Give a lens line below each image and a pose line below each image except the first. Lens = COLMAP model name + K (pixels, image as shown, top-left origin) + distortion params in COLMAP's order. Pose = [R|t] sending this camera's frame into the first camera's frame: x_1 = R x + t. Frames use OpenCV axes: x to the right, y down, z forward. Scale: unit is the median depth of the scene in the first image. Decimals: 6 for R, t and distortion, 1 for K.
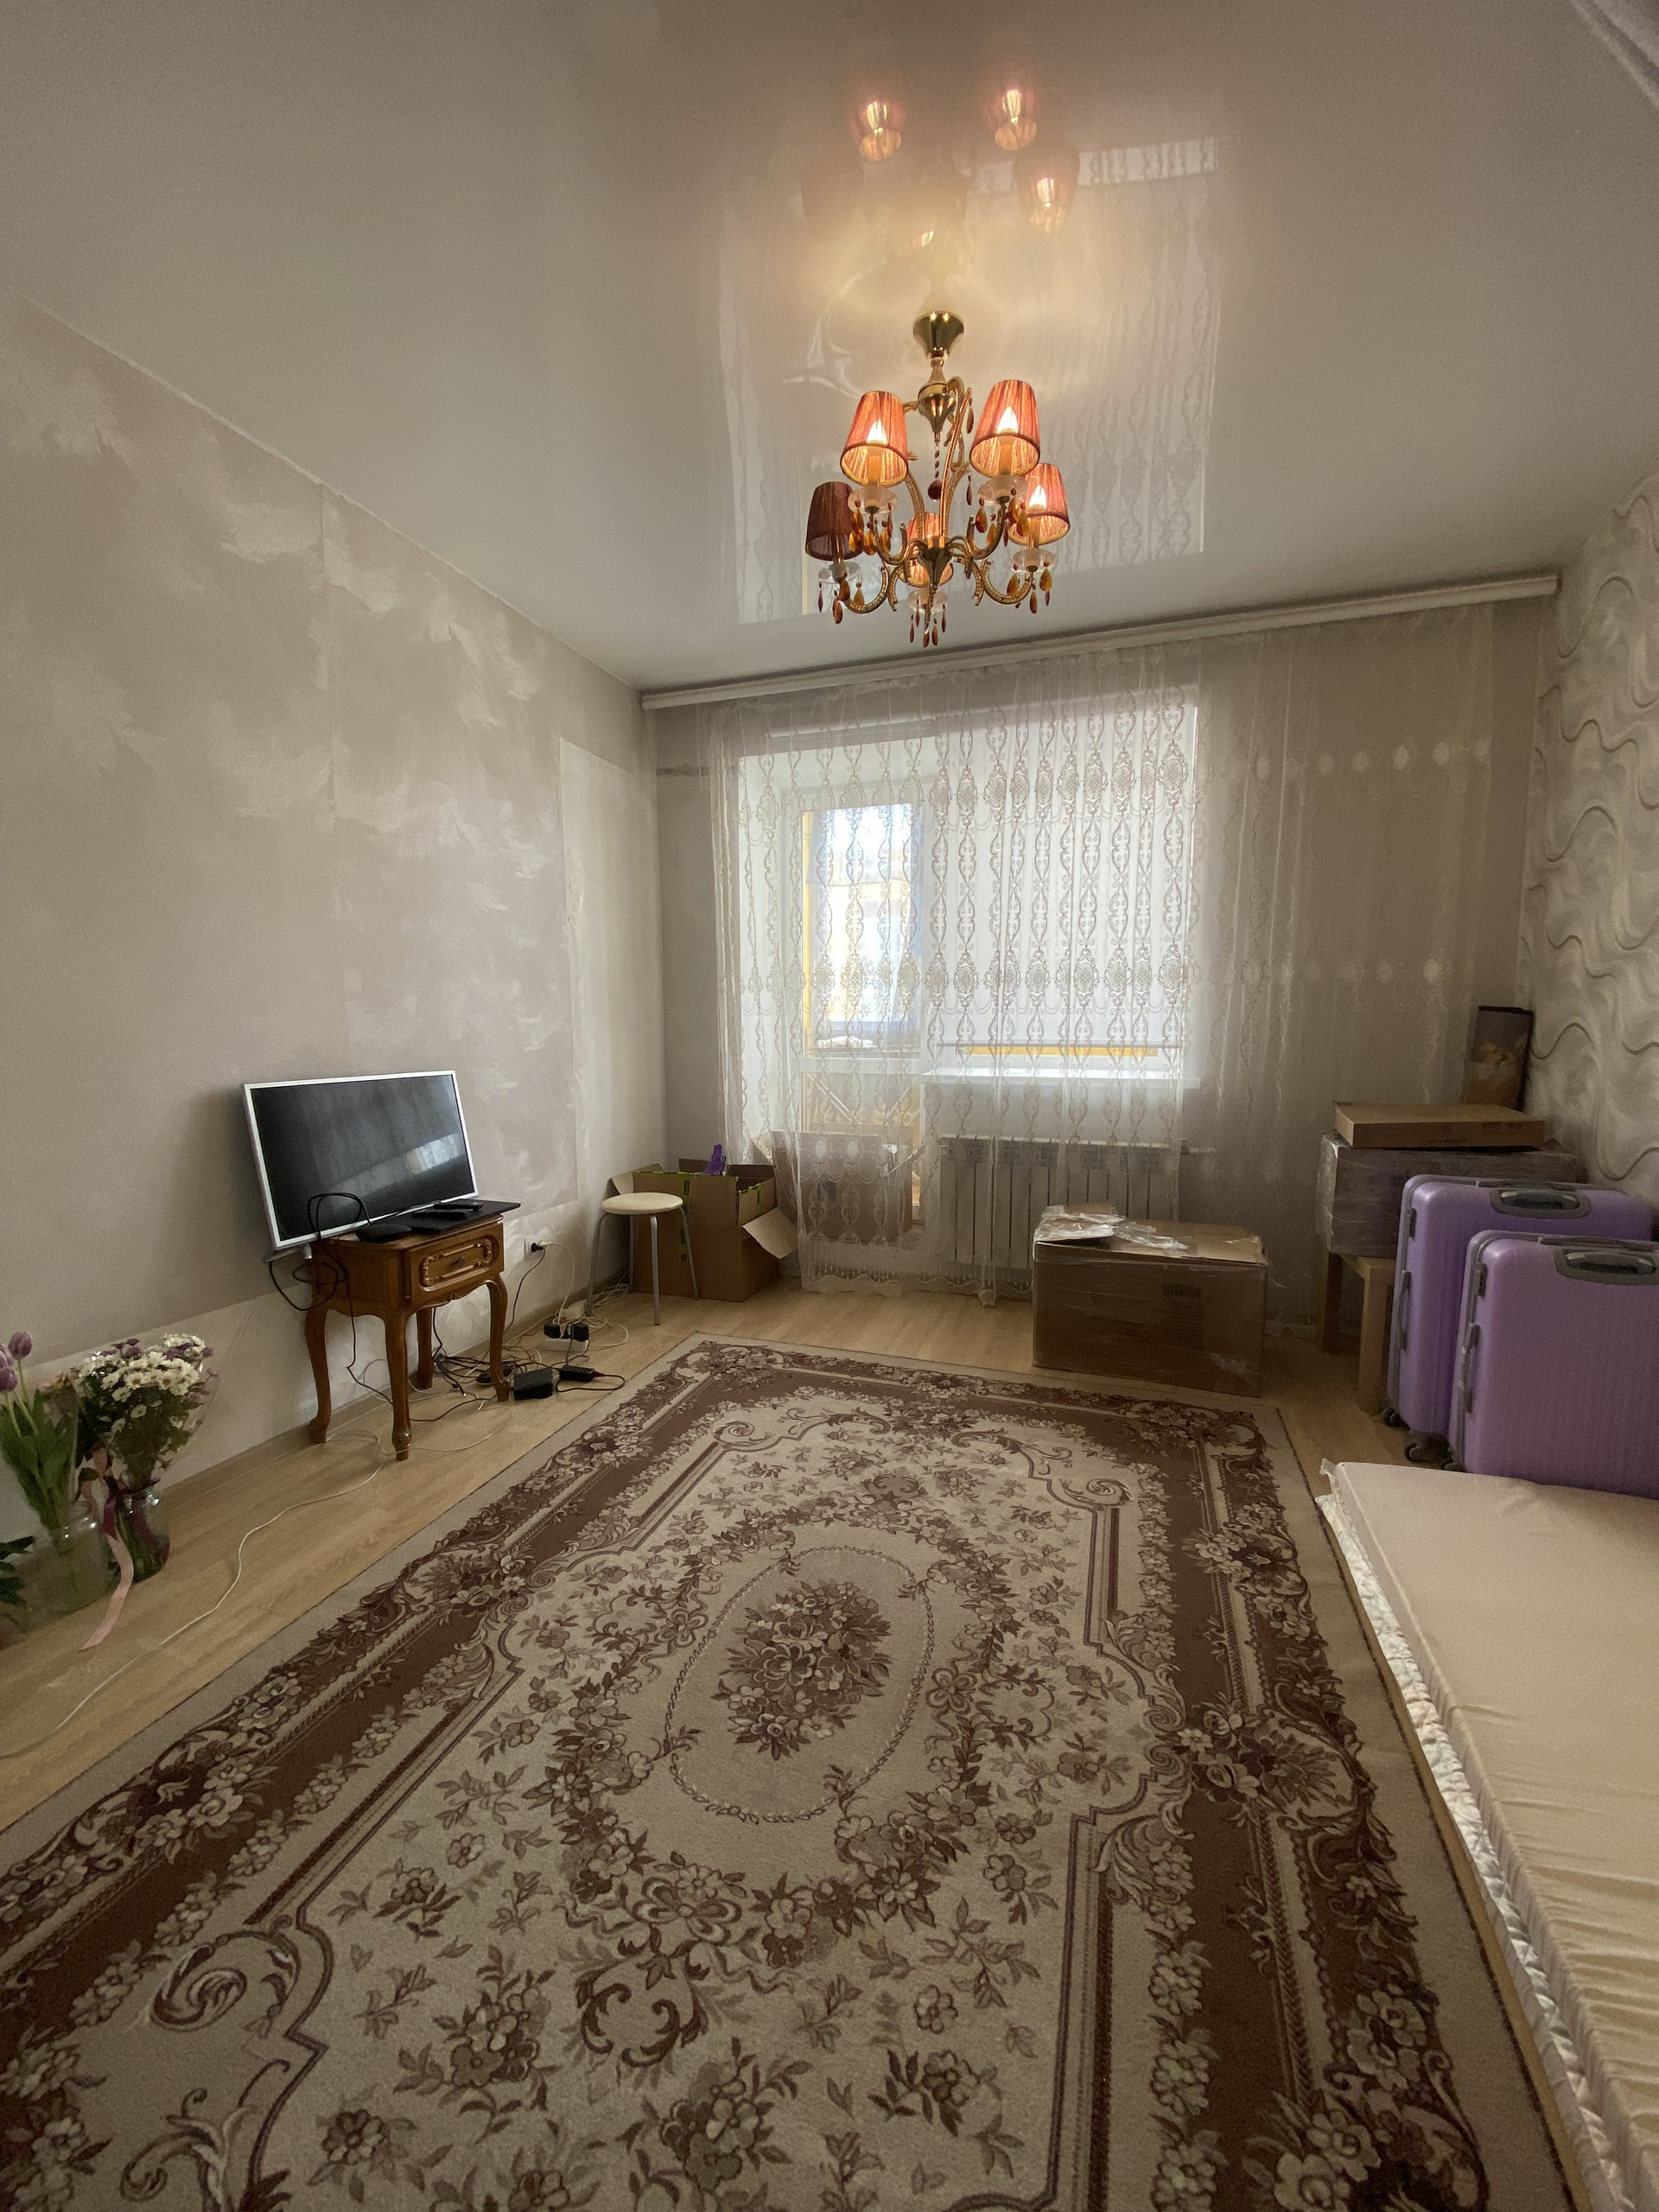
lens RADIAL K [[889.7, 0, 834.8], [0, 889.7, 1115.3], [0, 0, 1]] dist [0.000338, -0.013549]
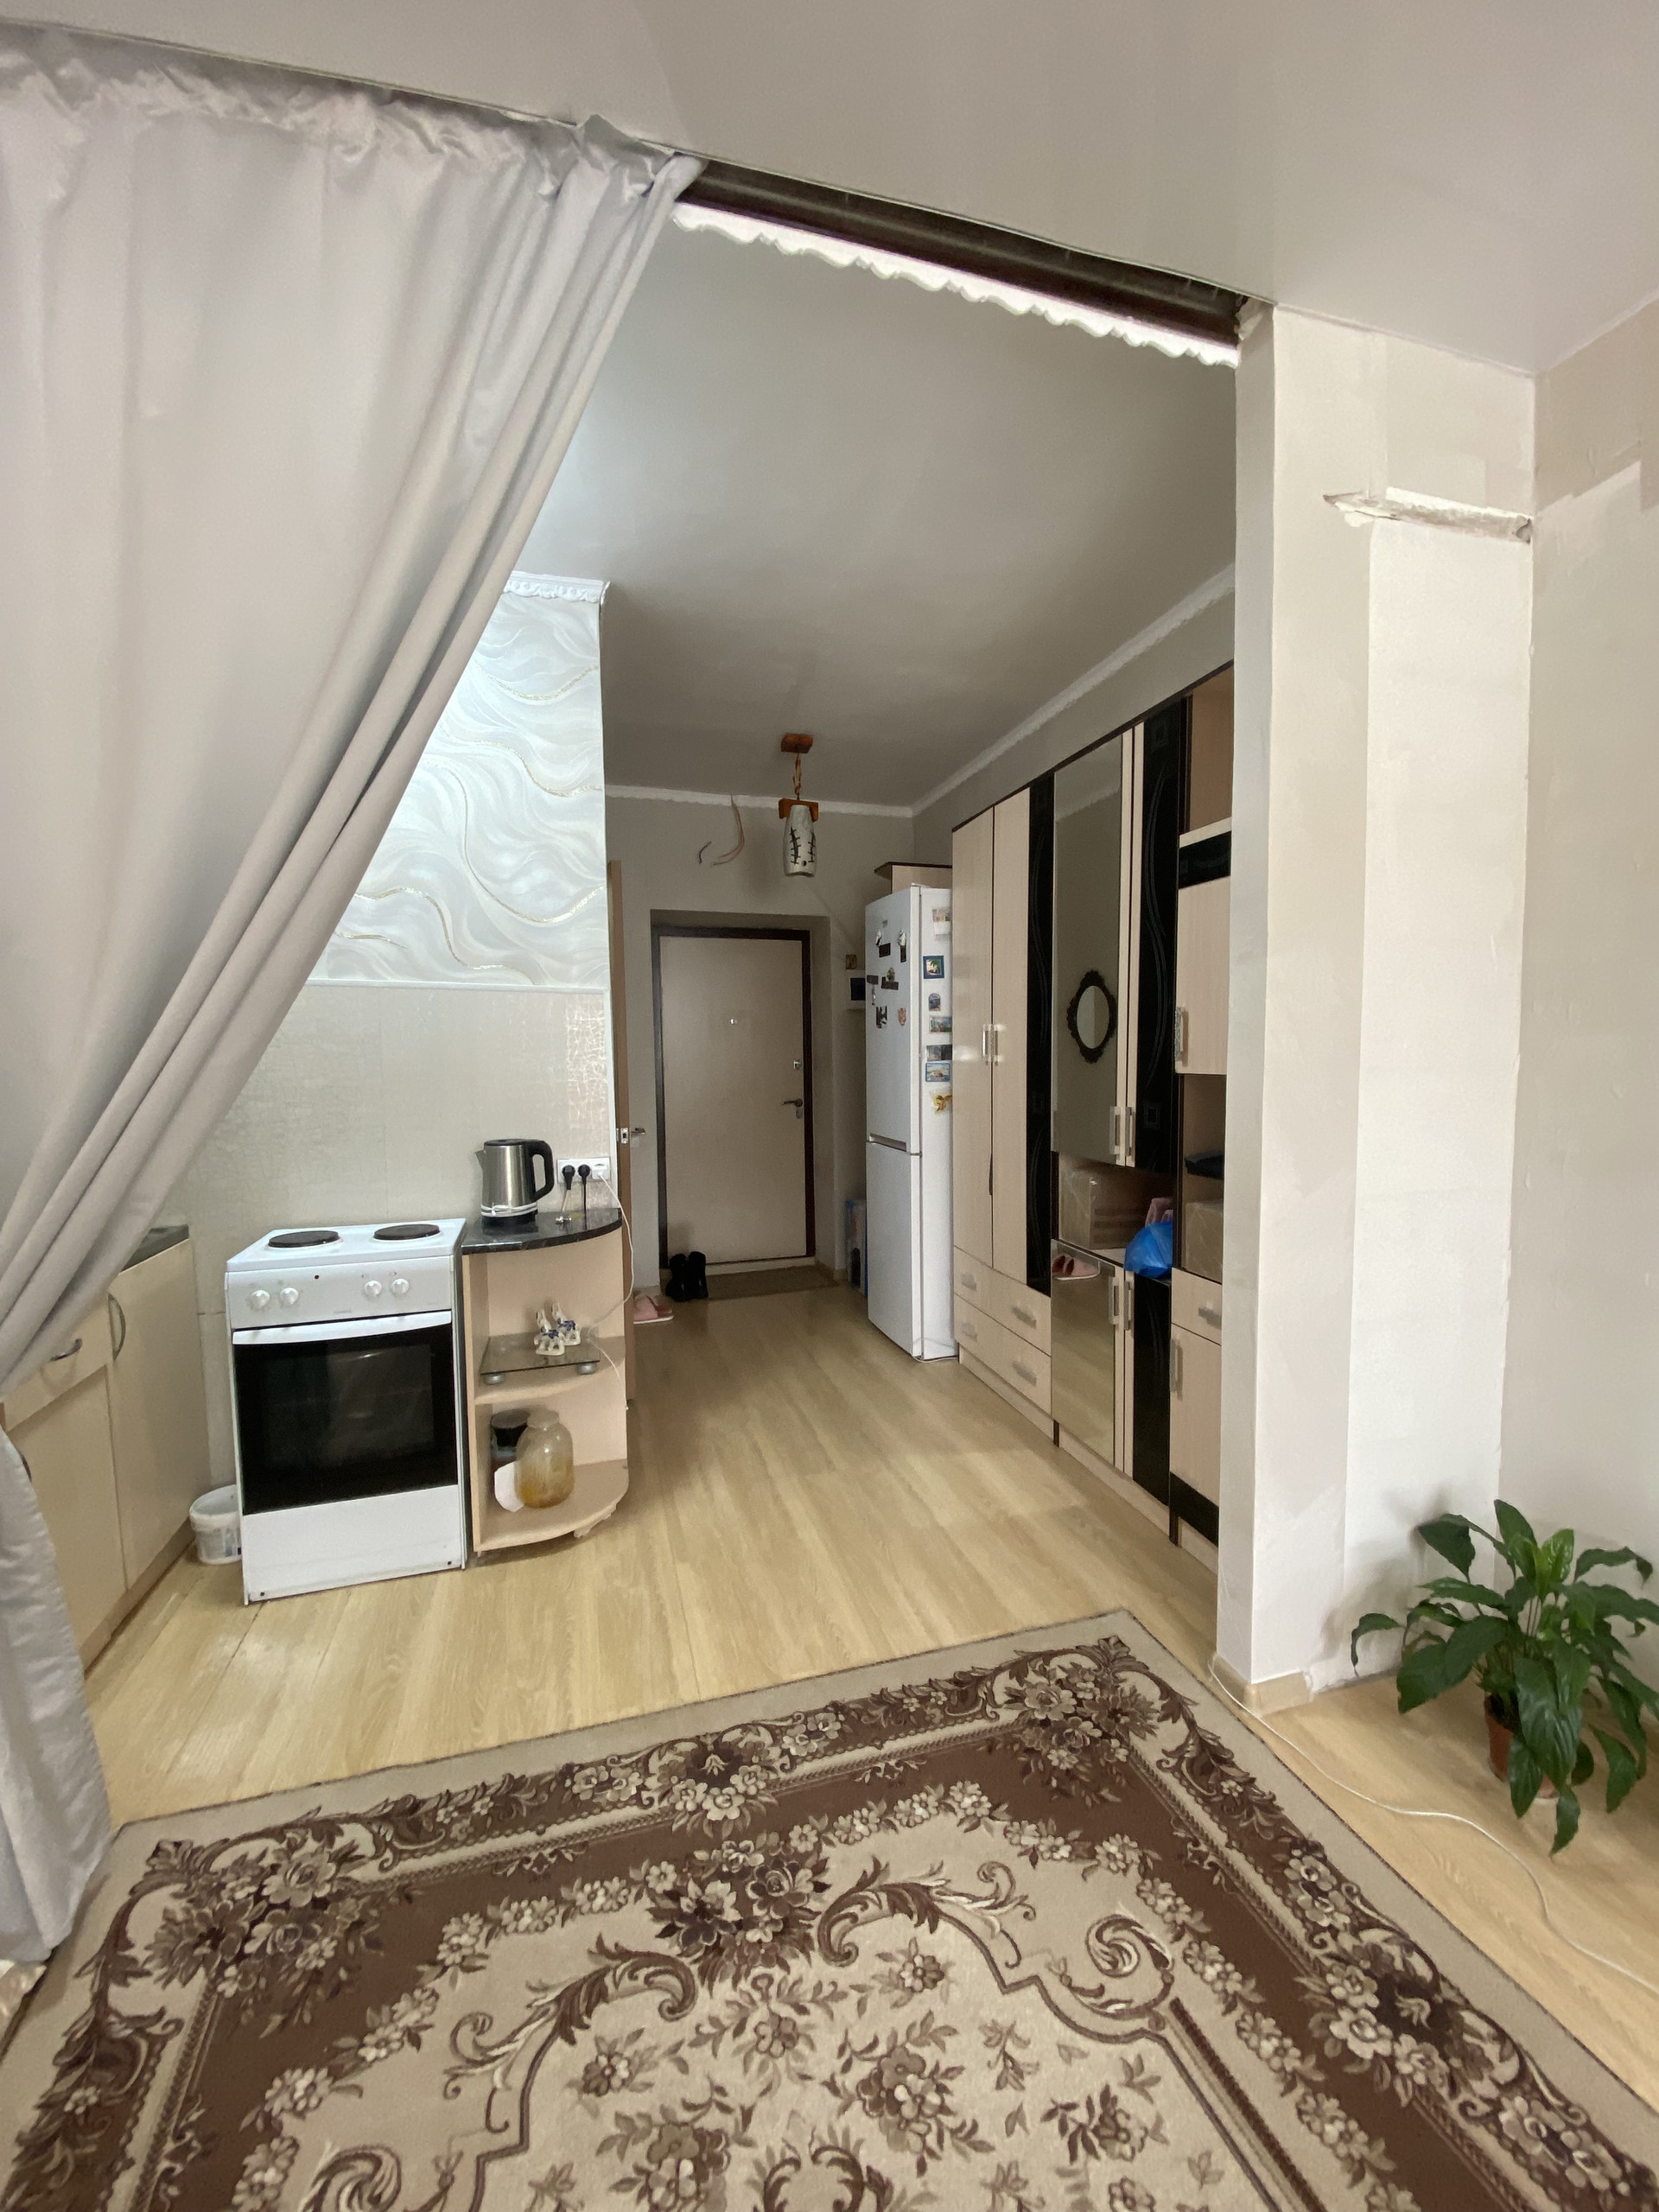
lens RADIAL K [[889.7, 0, 834.8], [0, 889.7, 1115.3], [0, 0, 1]] dist [0.000338, -0.013549]
pose [[-0.818686, 0.050197, -0.572044, 0.132470], [-0.048993, 0.986434, 0.156675, -0.169944], [0.572148, 0.156294, -0.805120, 0.880914]]
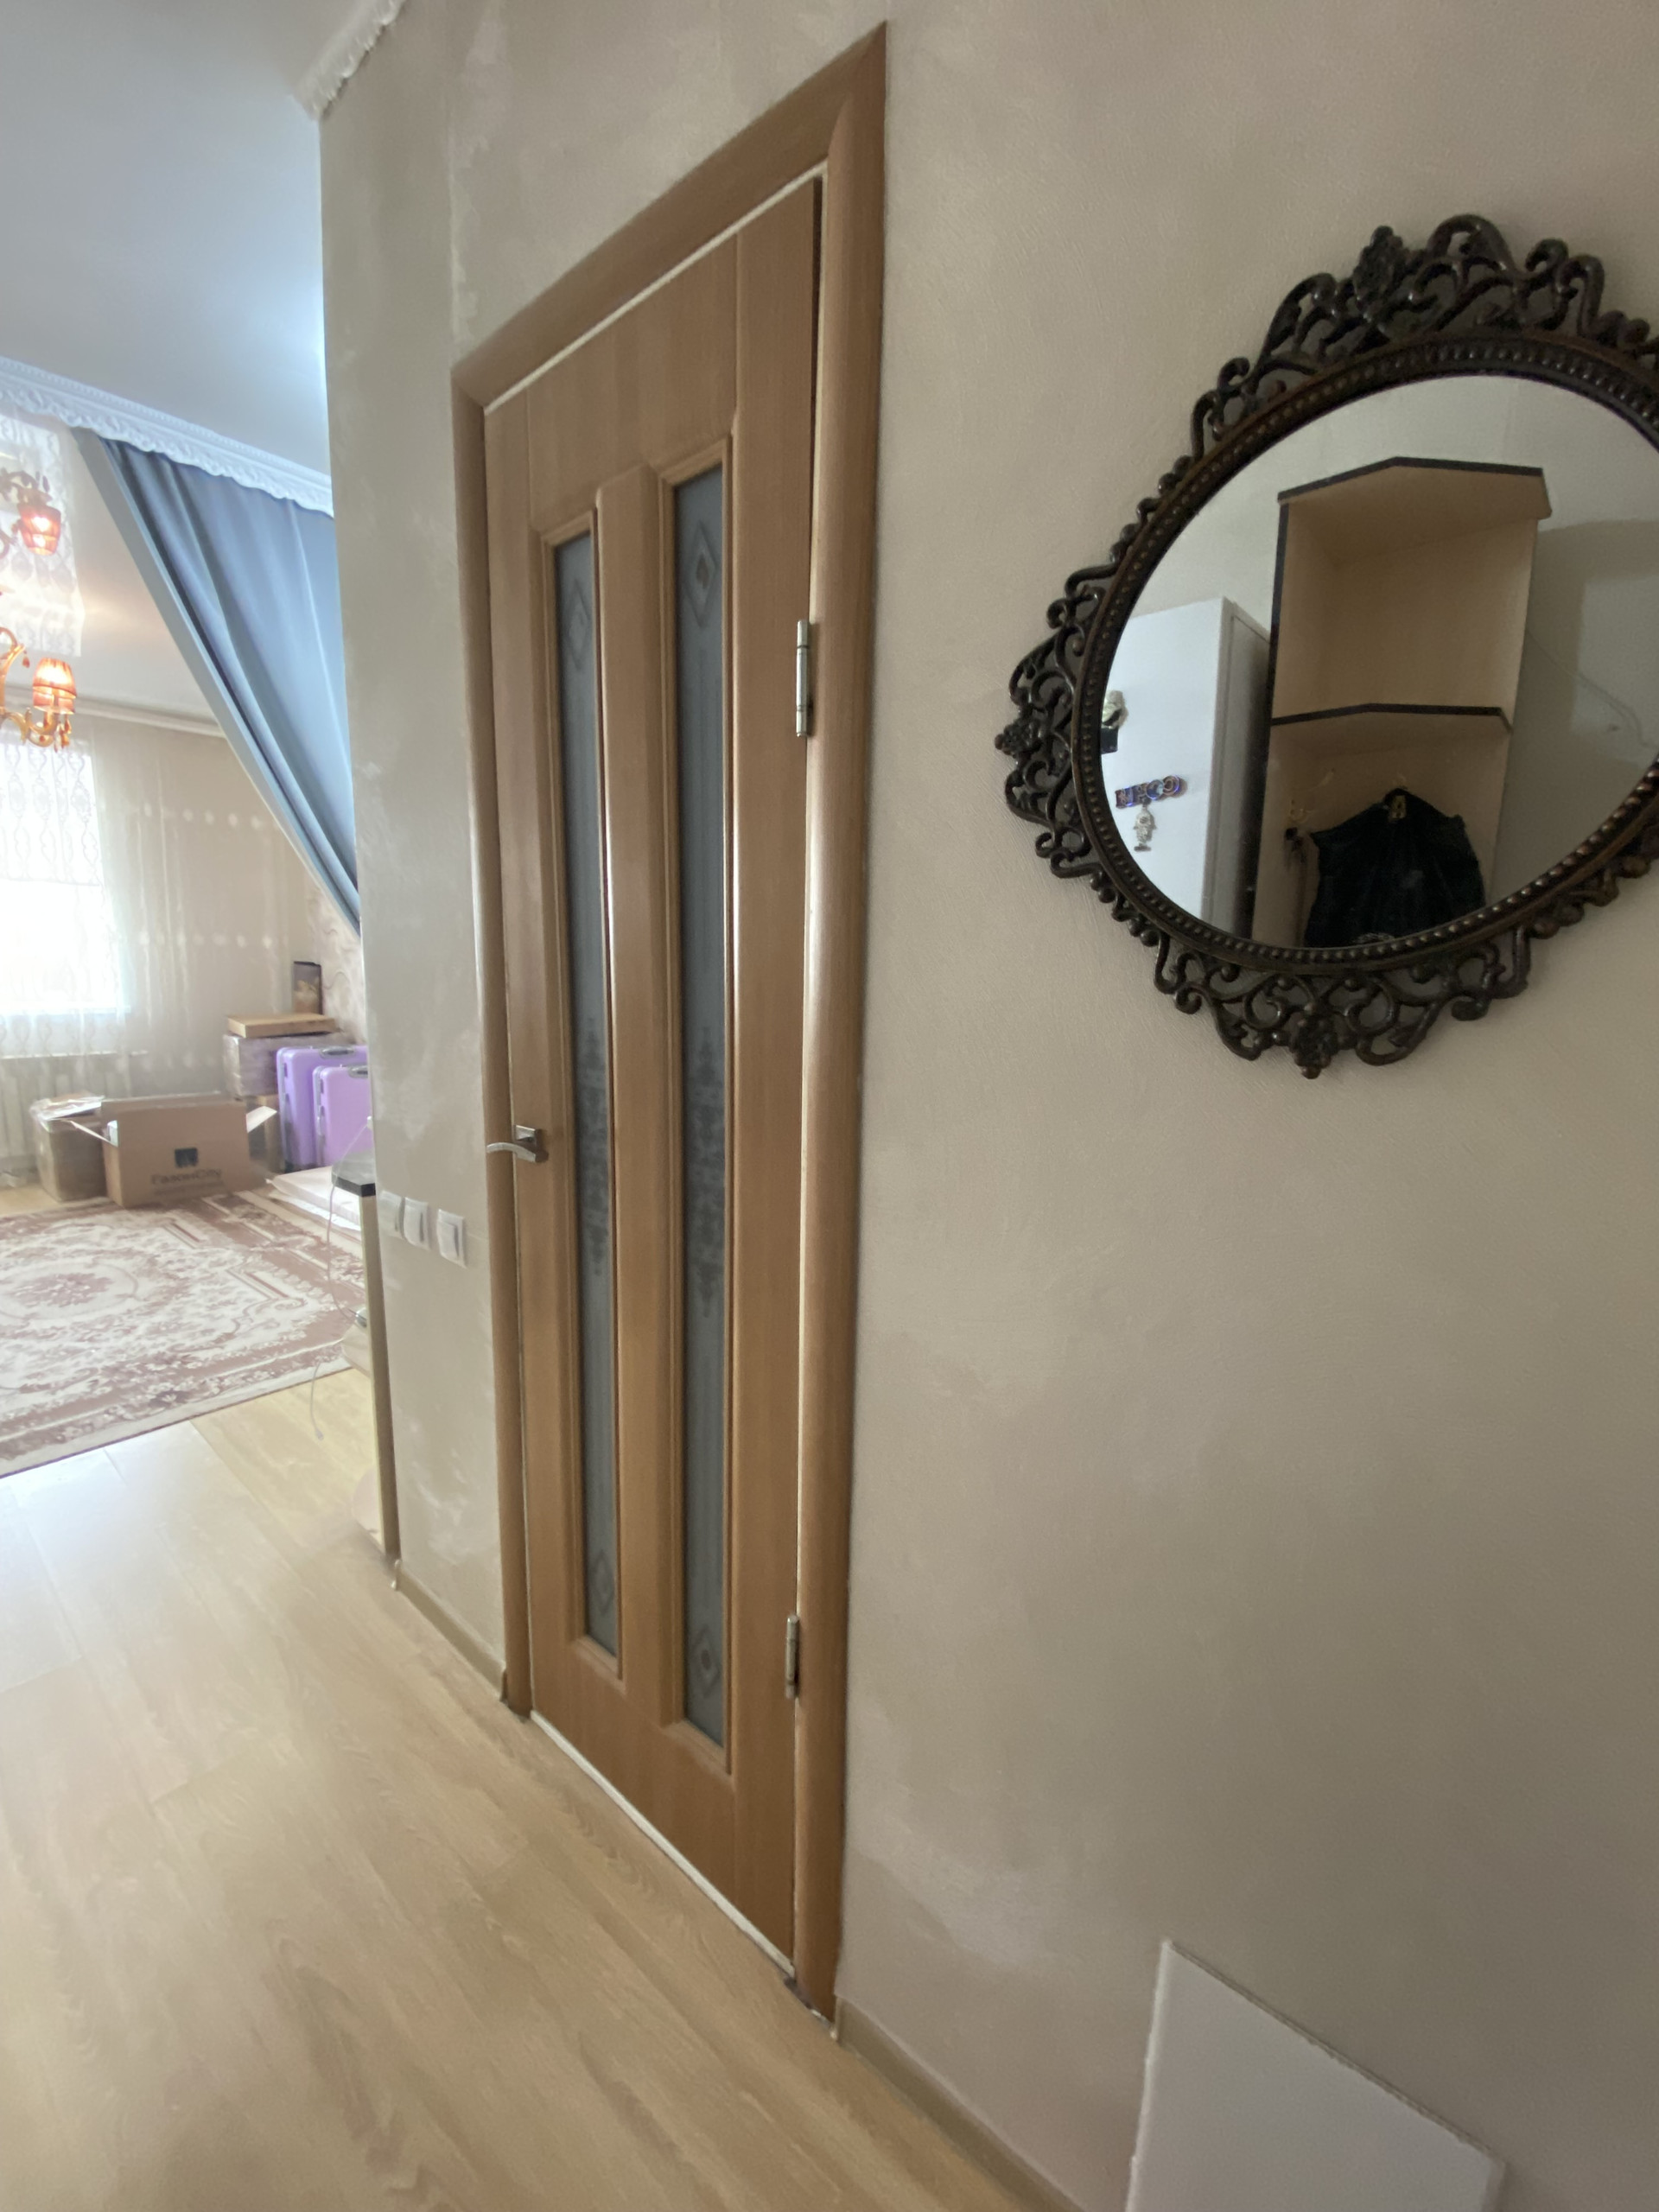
lens RADIAL K [[889.7, 0, 834.8], [0, 889.7, 1115.3], [0, 0, 1]] dist [0.000338, -0.013549]
pose [[0.365234, -0.148664, 0.918968, -1.051732], [0.076840, 0.988612, 0.129391, 0.073908], [-0.927739, 0.023355, 0.372498, -1.261068]]
